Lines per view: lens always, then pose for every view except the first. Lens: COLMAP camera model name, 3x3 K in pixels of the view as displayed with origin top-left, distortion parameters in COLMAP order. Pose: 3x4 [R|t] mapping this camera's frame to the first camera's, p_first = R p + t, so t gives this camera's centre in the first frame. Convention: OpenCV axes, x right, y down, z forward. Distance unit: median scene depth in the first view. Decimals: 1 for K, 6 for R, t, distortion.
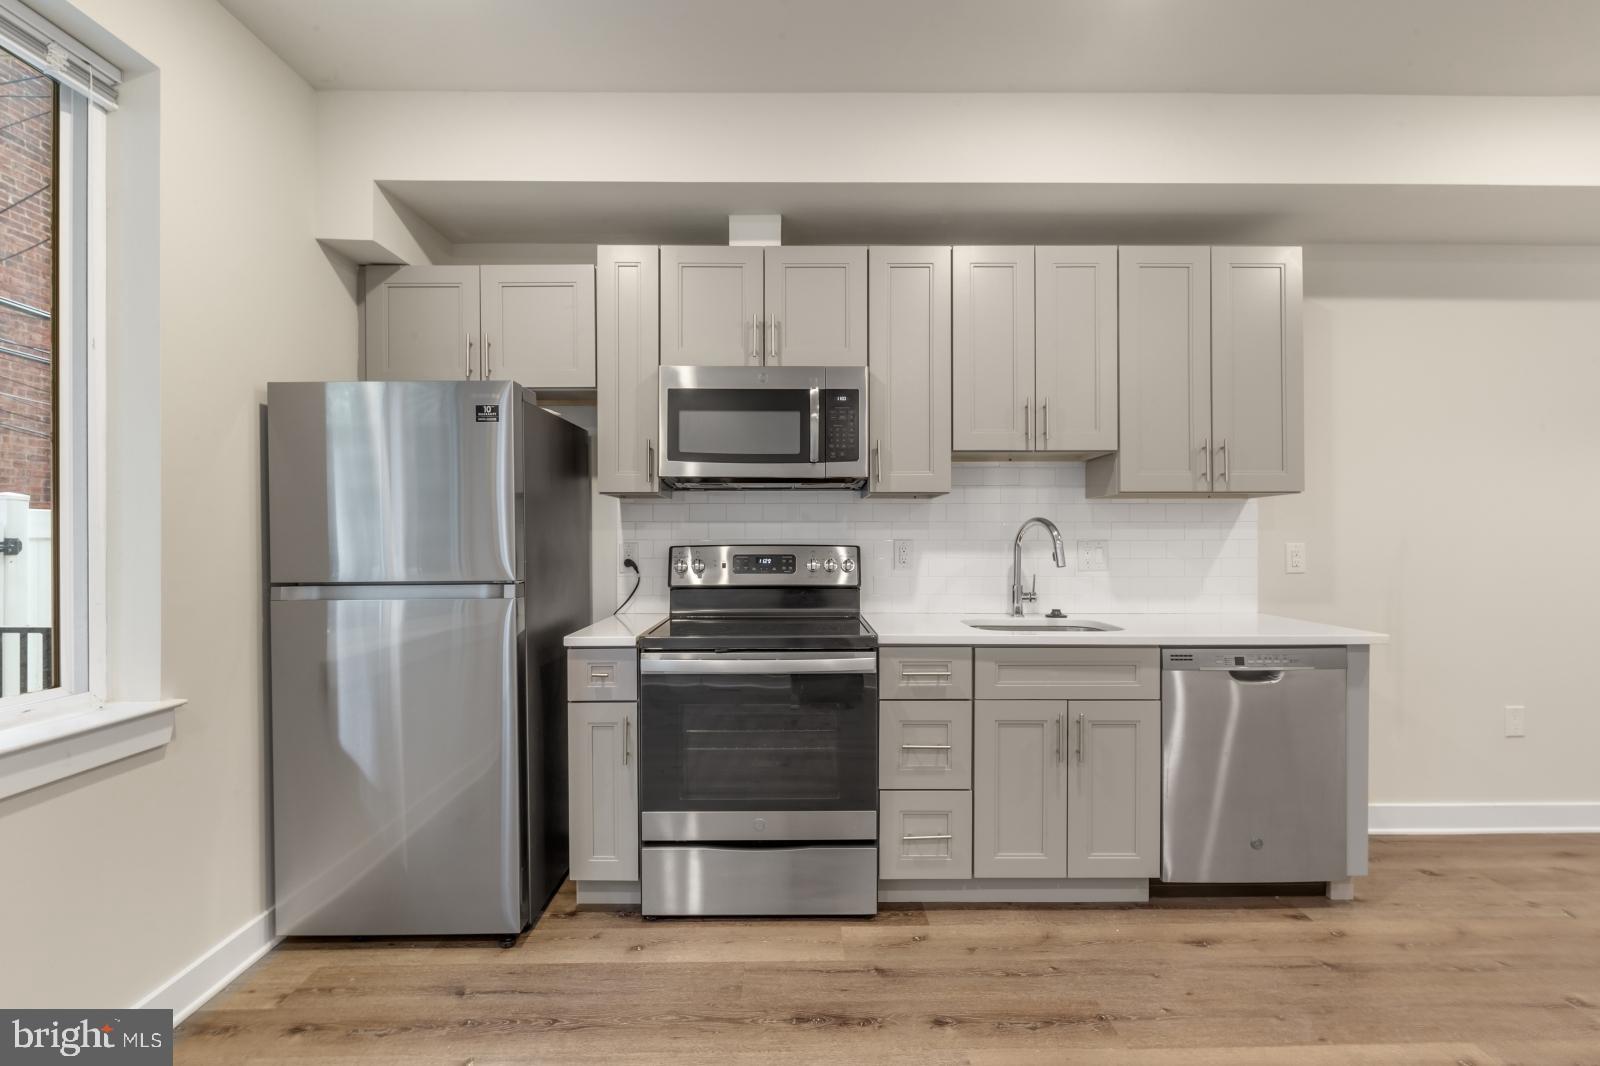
lens RADIAL K [[724.2, 0, 801.5], [0, 724.2, 539.8], [0, 0, 1]] dist [0.000369, -0.001082]
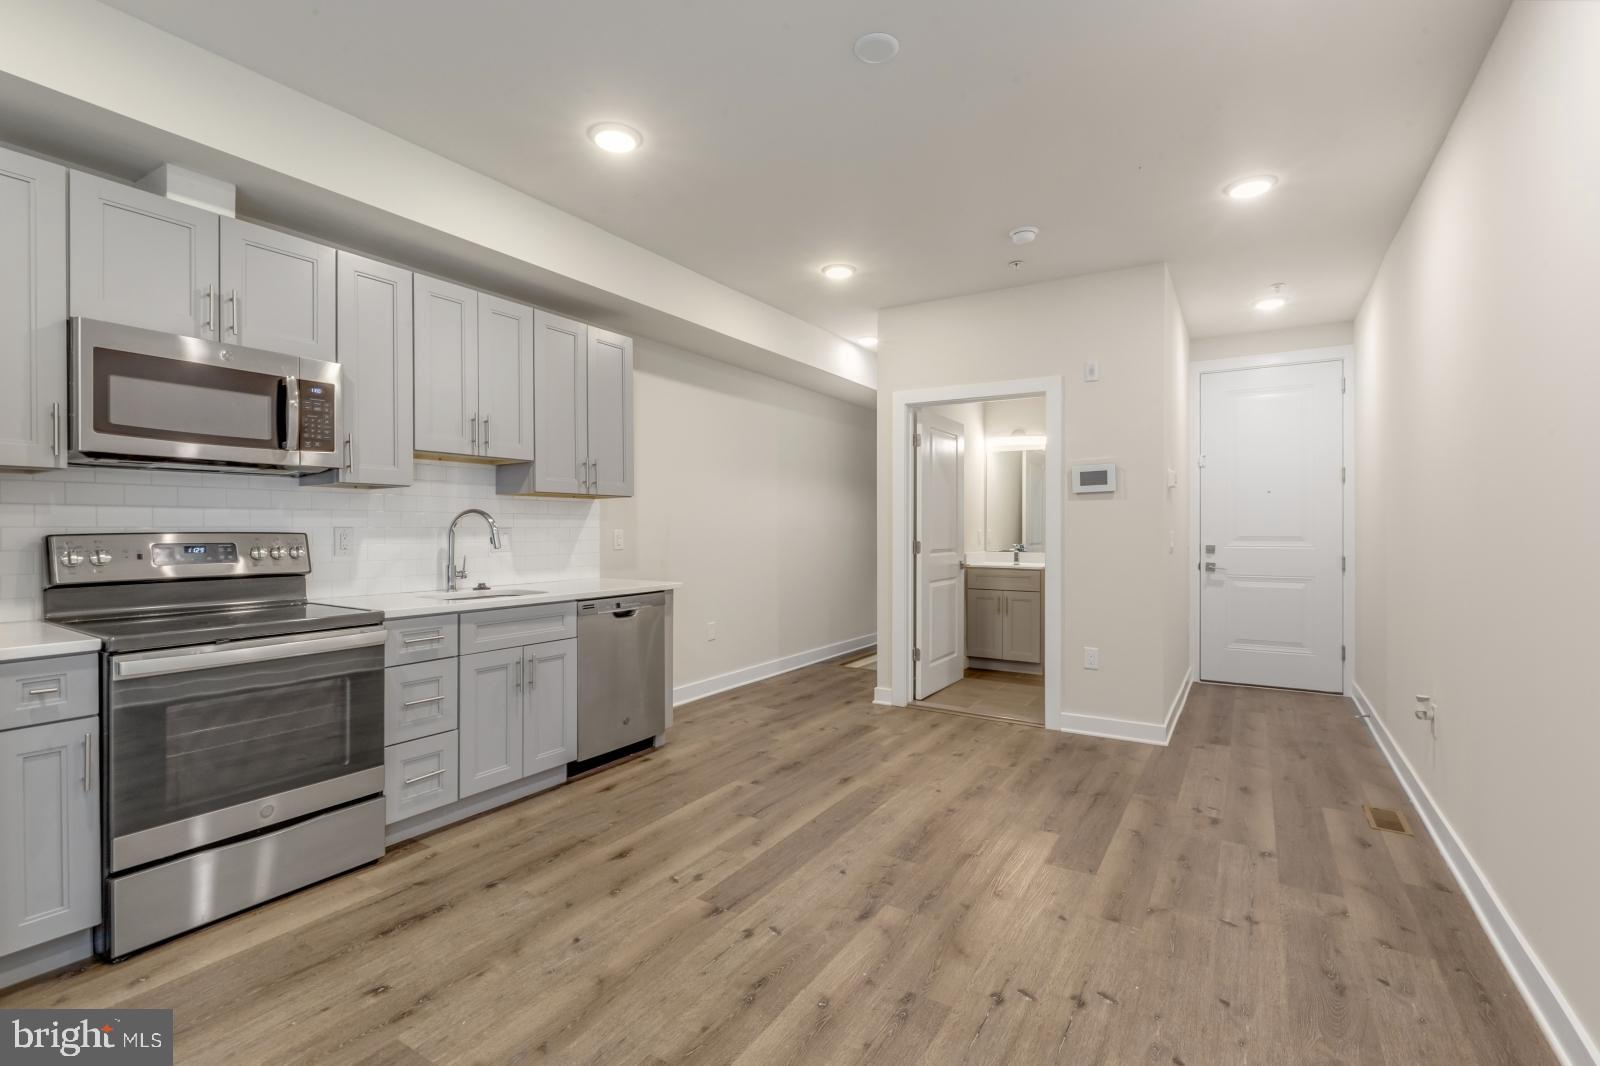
lens RADIAL K [[786.2, 0, 807.5], [0, 786.2, 534.8], [0, 0, 1]] dist [0.000339, -0.000414]
pose [[0.511855, -0.006316, 0.859049, -0.605377], [0.001551, 0.999978, 0.006428, 0.005750], [-0.859070, -0.001958, 0.511854, -0.199688]]
